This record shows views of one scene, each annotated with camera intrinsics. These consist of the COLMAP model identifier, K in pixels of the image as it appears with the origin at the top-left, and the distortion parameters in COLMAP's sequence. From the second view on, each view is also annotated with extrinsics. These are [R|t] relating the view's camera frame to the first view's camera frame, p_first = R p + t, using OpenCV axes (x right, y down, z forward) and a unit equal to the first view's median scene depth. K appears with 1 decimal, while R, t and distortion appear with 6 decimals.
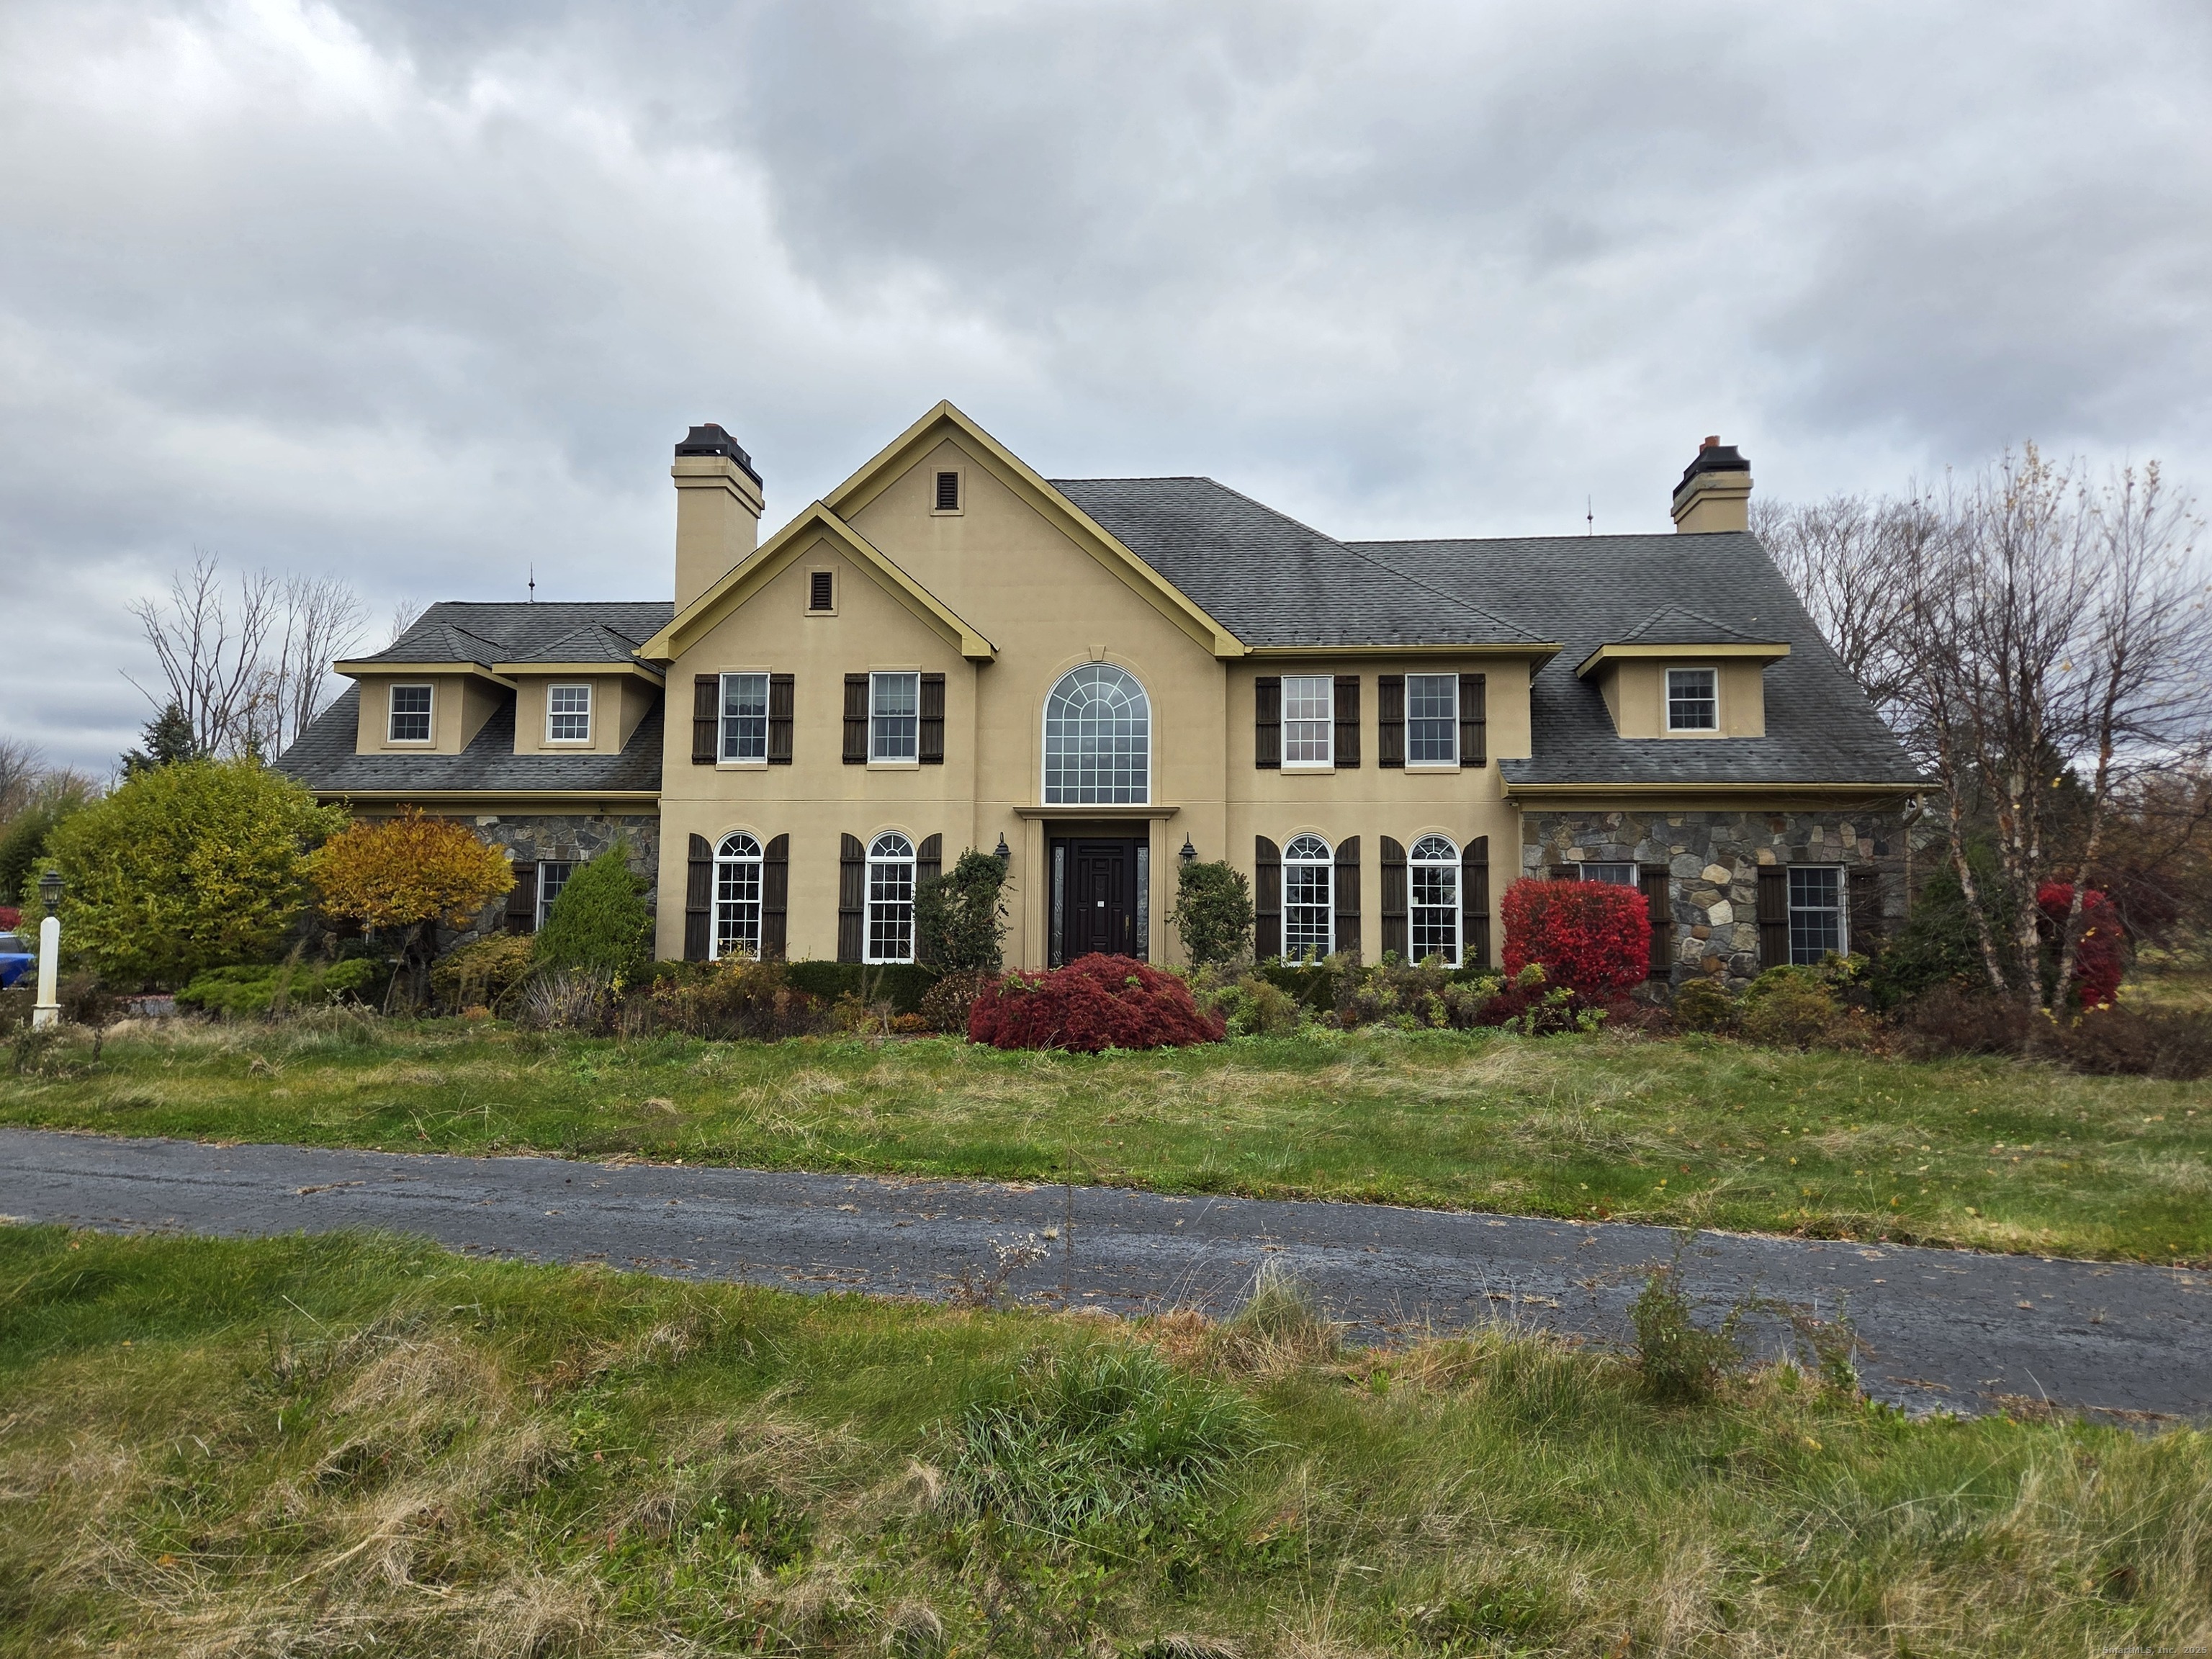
lens RADIAL K [[1469.7, 0, 1114.0], [0, 1469.7, 814.3], [0, 0, 1]] dist [0.091323, -0.089865]
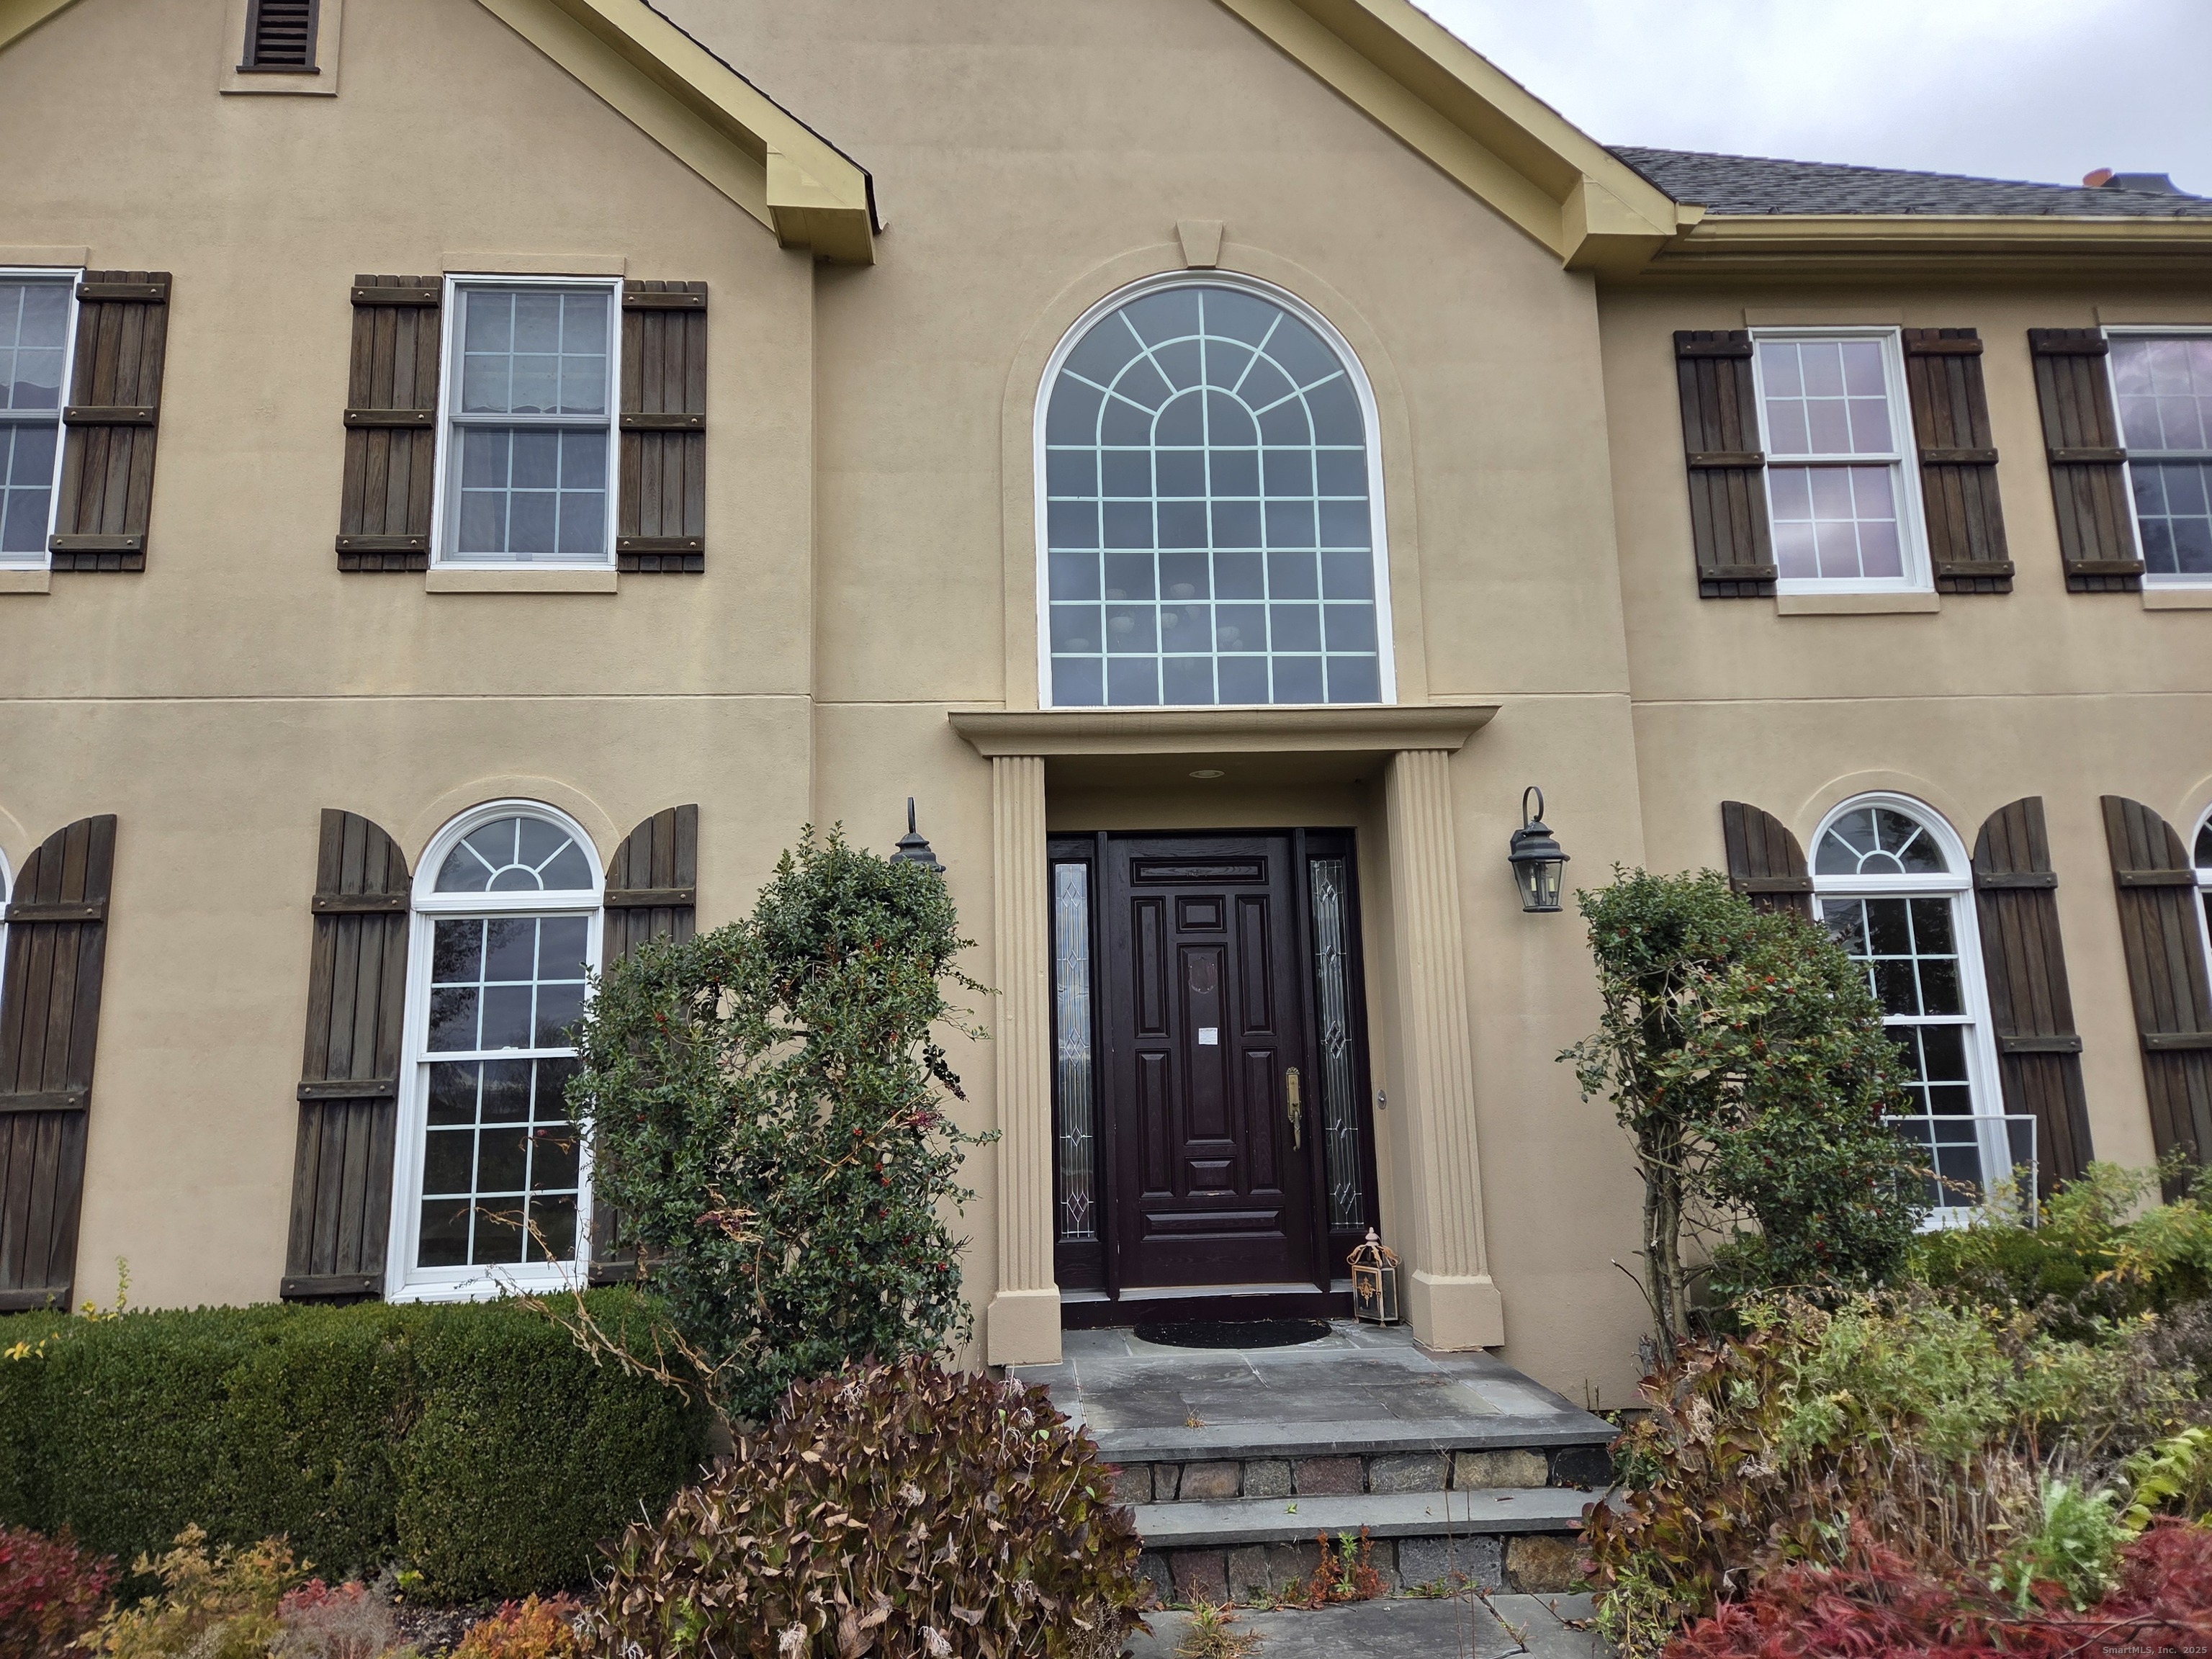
lens RADIAL K [[1505.9, 0, 1112.2], [0, 1505.9, 802.7], [0, 0, 1]] dist [0.095948, -0.104973]
pose [[0.987565, -0.007760, 0.157022, -0.083402], [0.022647, 0.995386, -0.093241, 0.041804], [-0.155574, 0.095638, 0.983184, 0.693825]]
